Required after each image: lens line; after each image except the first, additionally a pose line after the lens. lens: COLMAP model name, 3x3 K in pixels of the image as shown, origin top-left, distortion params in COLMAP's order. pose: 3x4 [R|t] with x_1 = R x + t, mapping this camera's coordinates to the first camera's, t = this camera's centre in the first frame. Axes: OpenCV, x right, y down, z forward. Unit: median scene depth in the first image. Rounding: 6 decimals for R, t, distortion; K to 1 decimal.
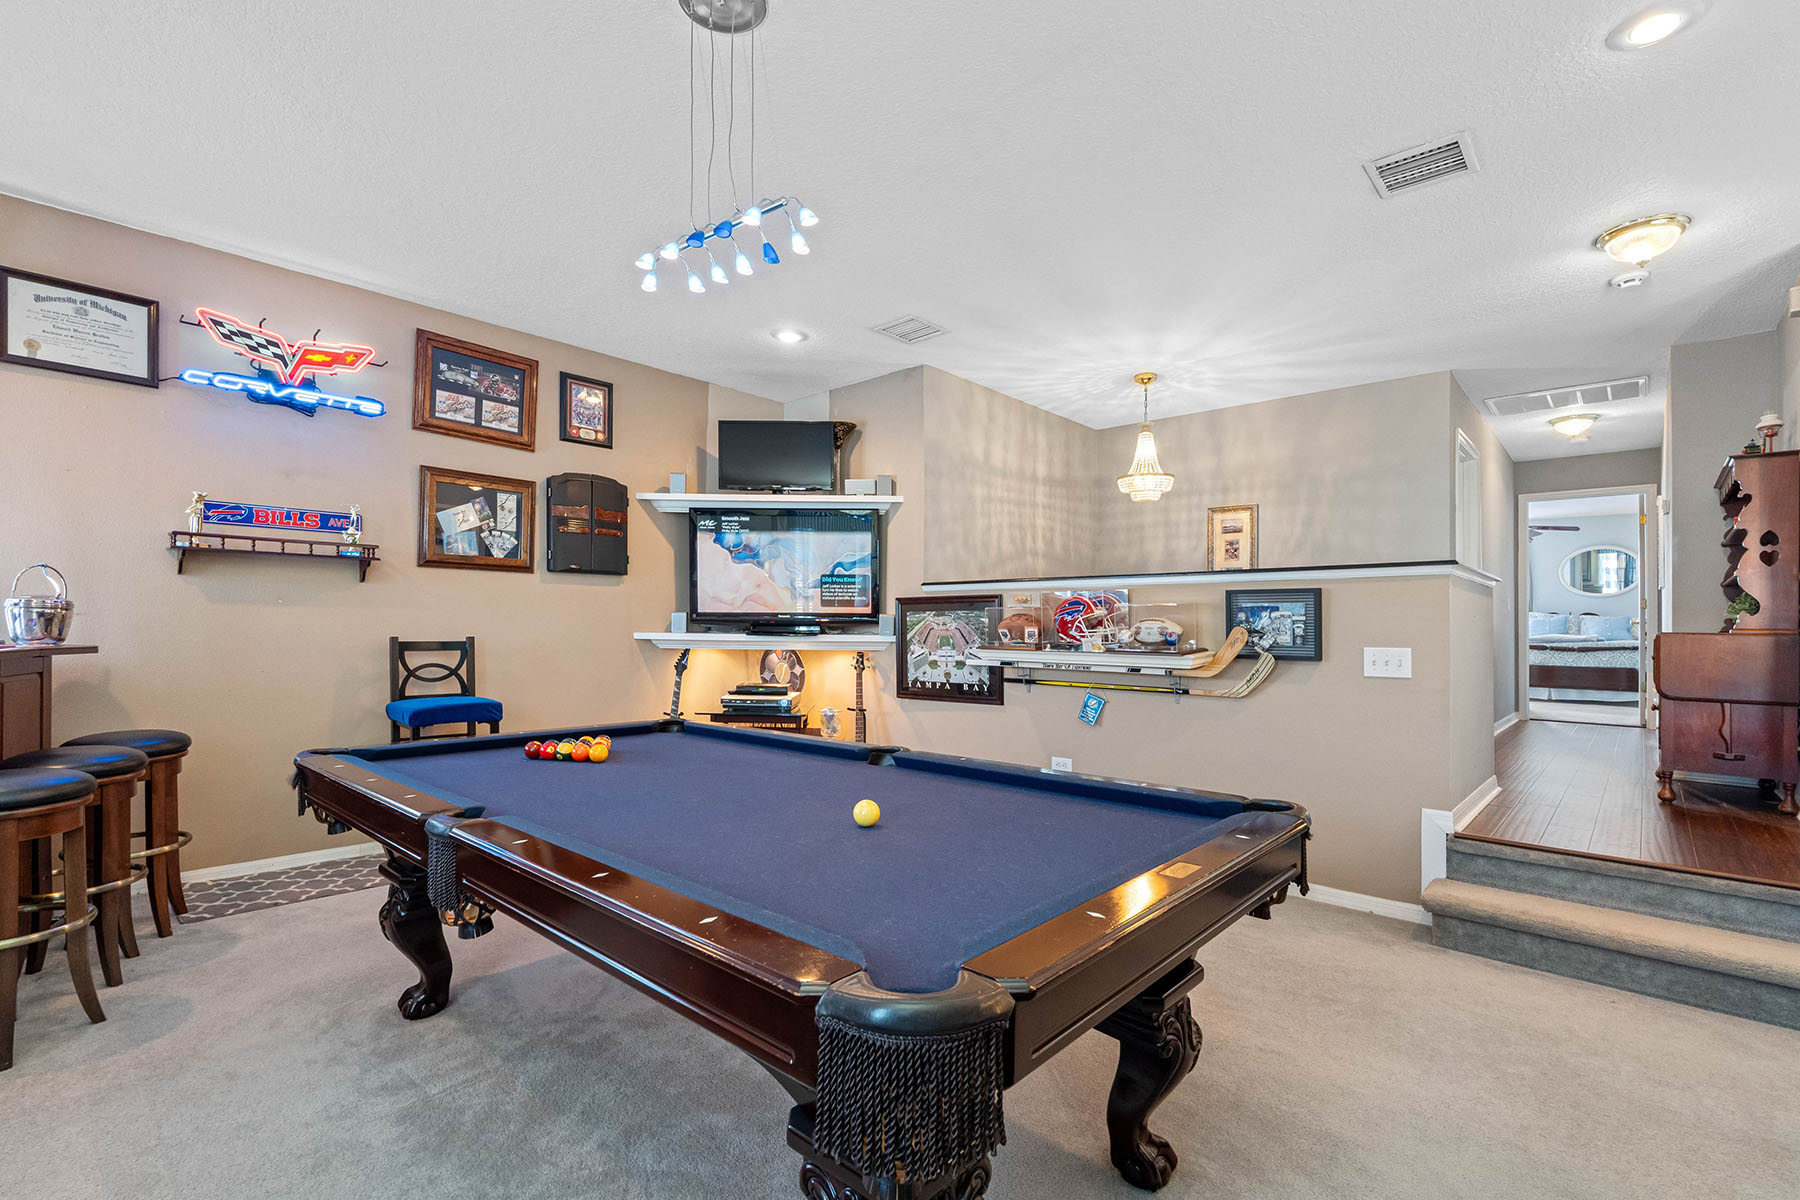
lens RADIAL K [[813.0, 0, 900.7], [0, 813.0, 614.6], [0, 0, 1]] dist [-0.003178, -0.000223]
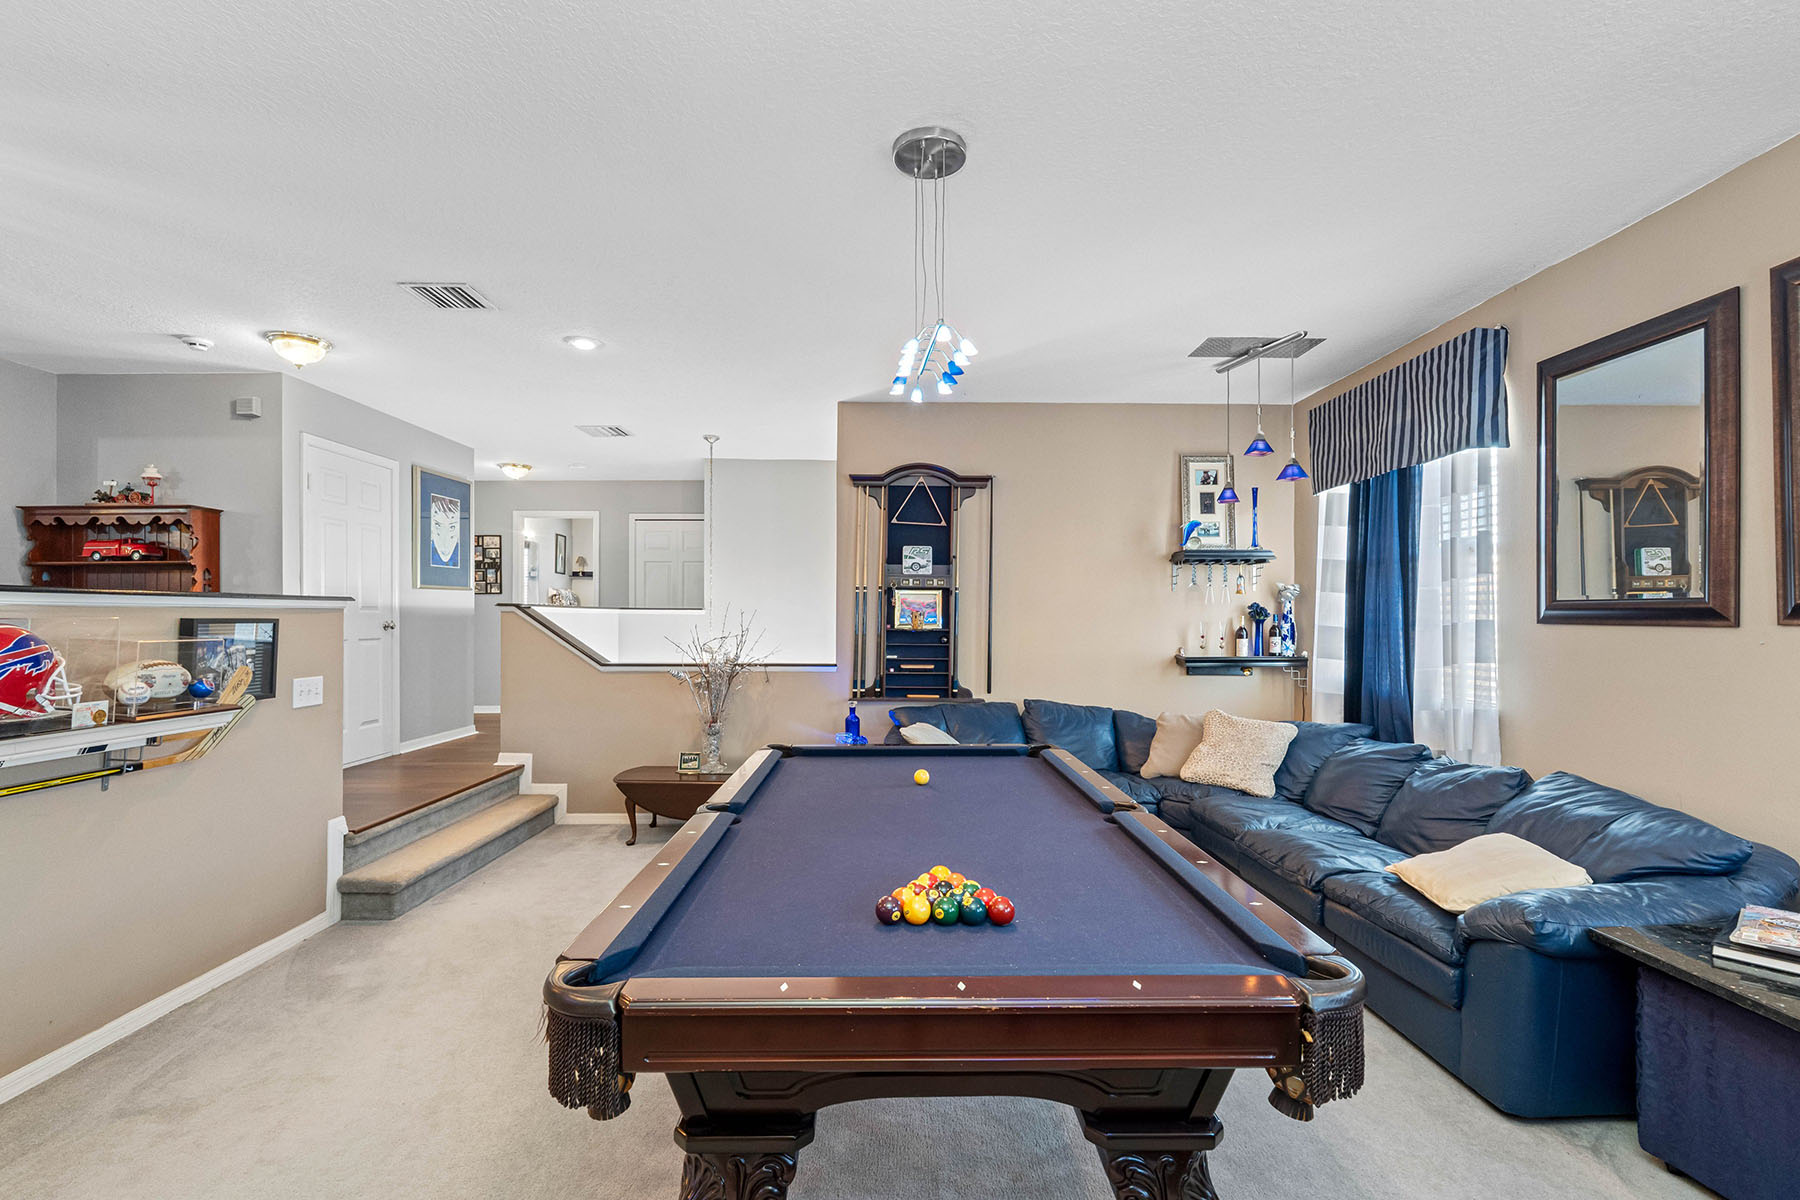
lens RADIAL K [[813.0, 0, 899.0], [0, 813.0, 607.8], [0, 0, 1]] dist [-0.003178, -0.000223]
pose [[-0.678704, -0.004347, 0.734399, -0.636987], [-0.017143, 0.999804, -0.009924, -0.046675], [-0.734212, -0.019325, -0.678645, 1.078539]]
